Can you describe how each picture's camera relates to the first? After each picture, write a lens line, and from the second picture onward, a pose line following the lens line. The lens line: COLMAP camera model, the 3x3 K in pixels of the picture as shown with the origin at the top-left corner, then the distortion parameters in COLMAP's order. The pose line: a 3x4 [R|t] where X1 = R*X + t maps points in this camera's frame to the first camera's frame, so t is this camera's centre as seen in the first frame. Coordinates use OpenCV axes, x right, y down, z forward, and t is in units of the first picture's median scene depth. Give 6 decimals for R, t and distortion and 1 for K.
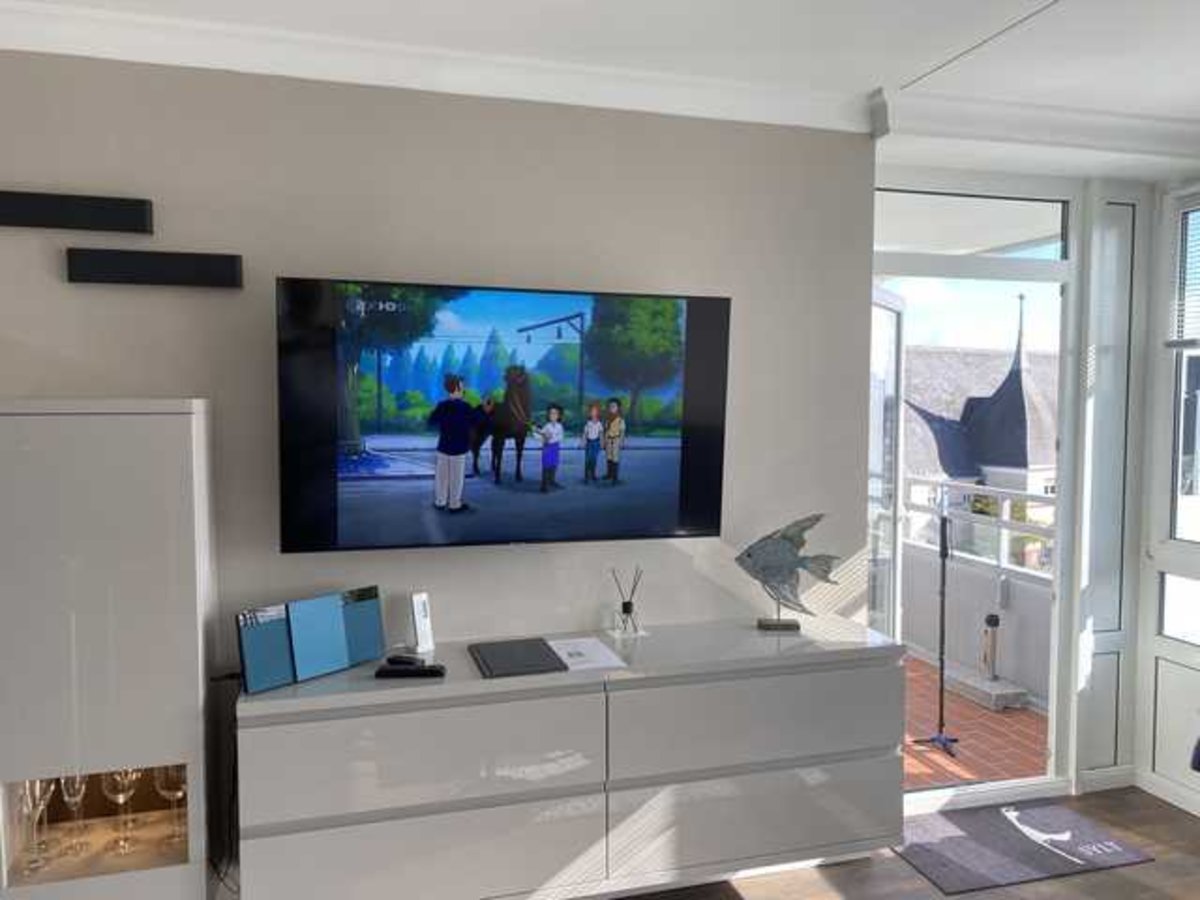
lens RADIAL K [[907.5, 0, 604.4], [0, 907.5, 448.0], [0, 0, 1]] dist [-0.000490, -0.001872]
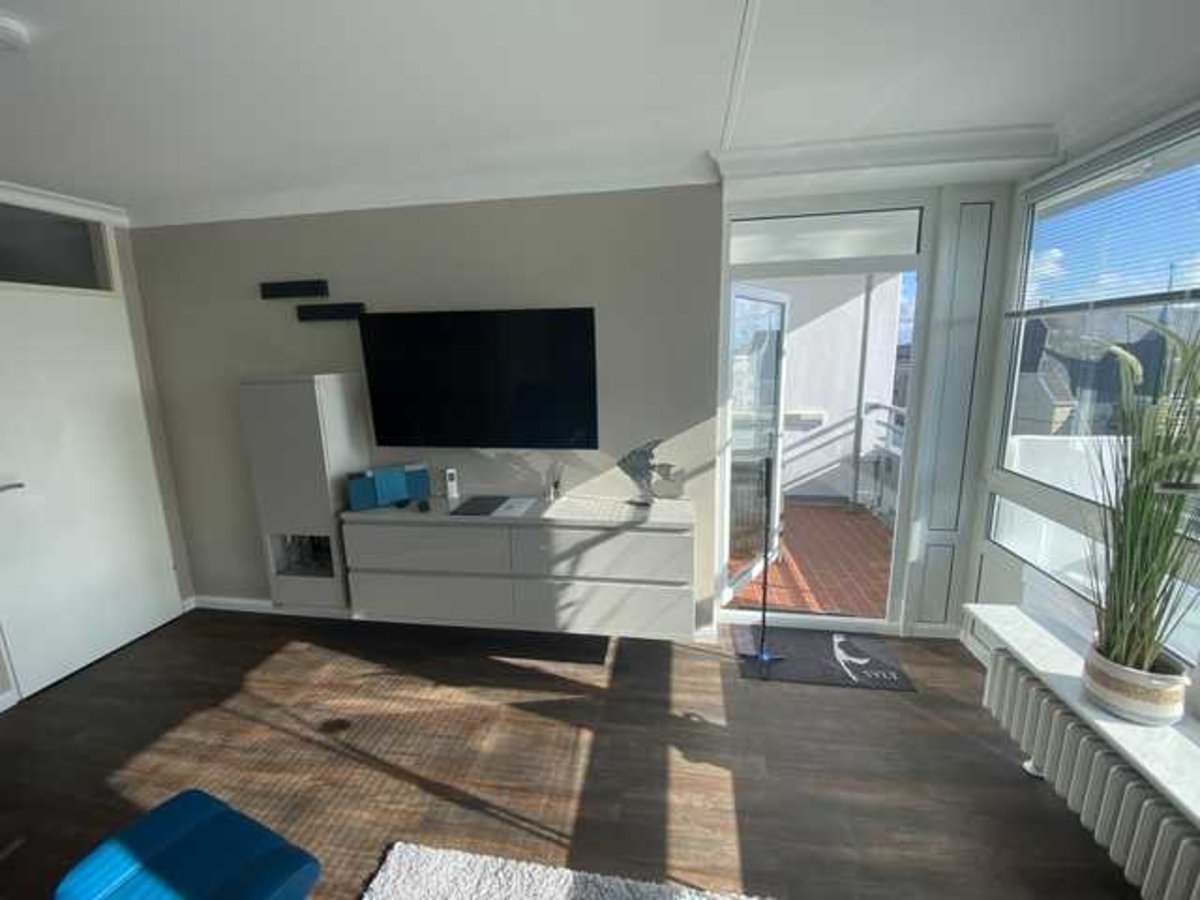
lens RADIAL K [[486.0, 0, 606.7], [0, 486.0, 444.4], [0, 0, 1]] dist [0.000332, -0.011607]
pose [[0.904042, 0.055549, -0.423819, 0.486100], [0.000690, 0.991329, 0.131404, -0.029966], [0.427443, -0.119088, 0.896164, 0.167030]]
